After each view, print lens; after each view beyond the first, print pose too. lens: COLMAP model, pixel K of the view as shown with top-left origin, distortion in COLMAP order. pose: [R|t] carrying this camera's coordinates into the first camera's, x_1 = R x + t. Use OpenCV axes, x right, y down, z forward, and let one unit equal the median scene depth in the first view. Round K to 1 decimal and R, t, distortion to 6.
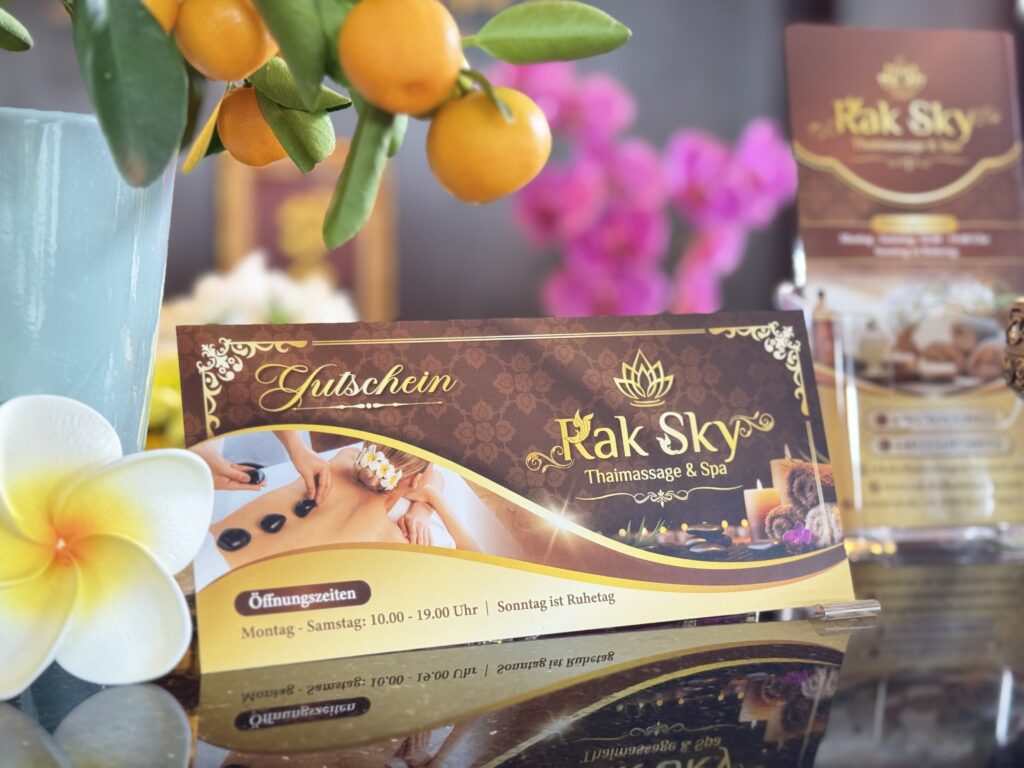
lens RADIAL K [[1520.9, 0, 512.0], [0, 1520.9, 384.0], [0, 0, 1]] dist [0.150390, -0.022742]
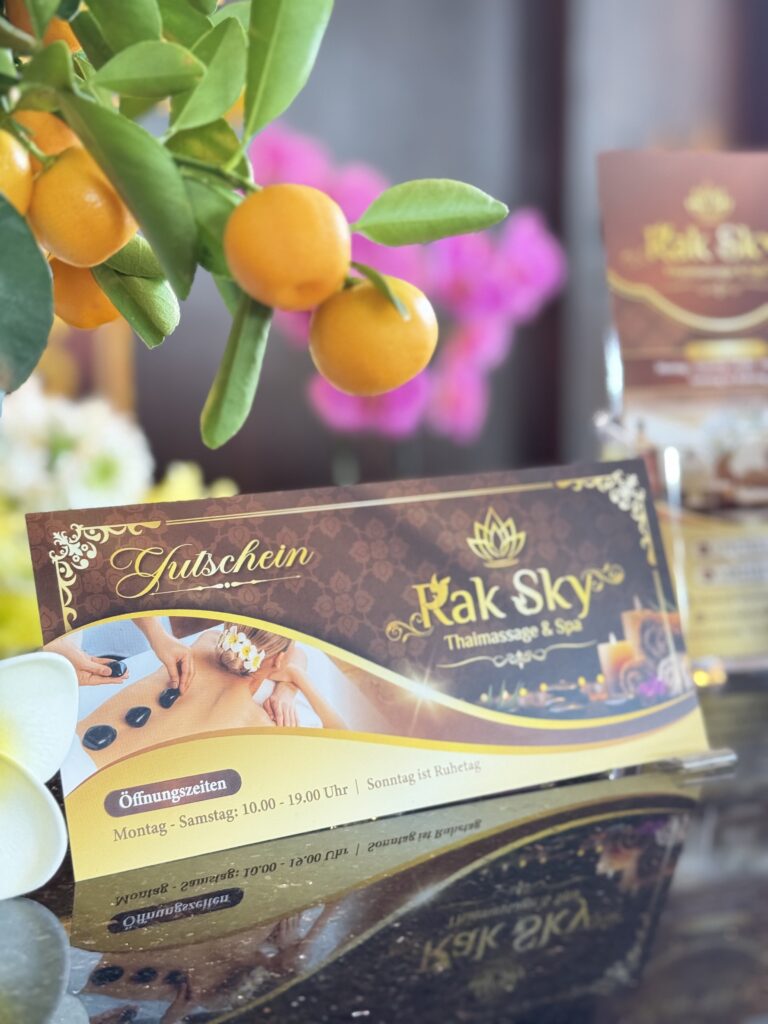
lens RADIAL K [[1520.9, 0, 384.0], [0, 1520.9, 512.0], [0, 0, 1]] dist [0.150390, -0.022742]
pose [[0.994289, -0.037115, 0.100058, -0.088198], [0.032370, 0.998292, 0.048633, -0.074264], [-0.101692, -0.045116, 0.993792, 0.031121]]
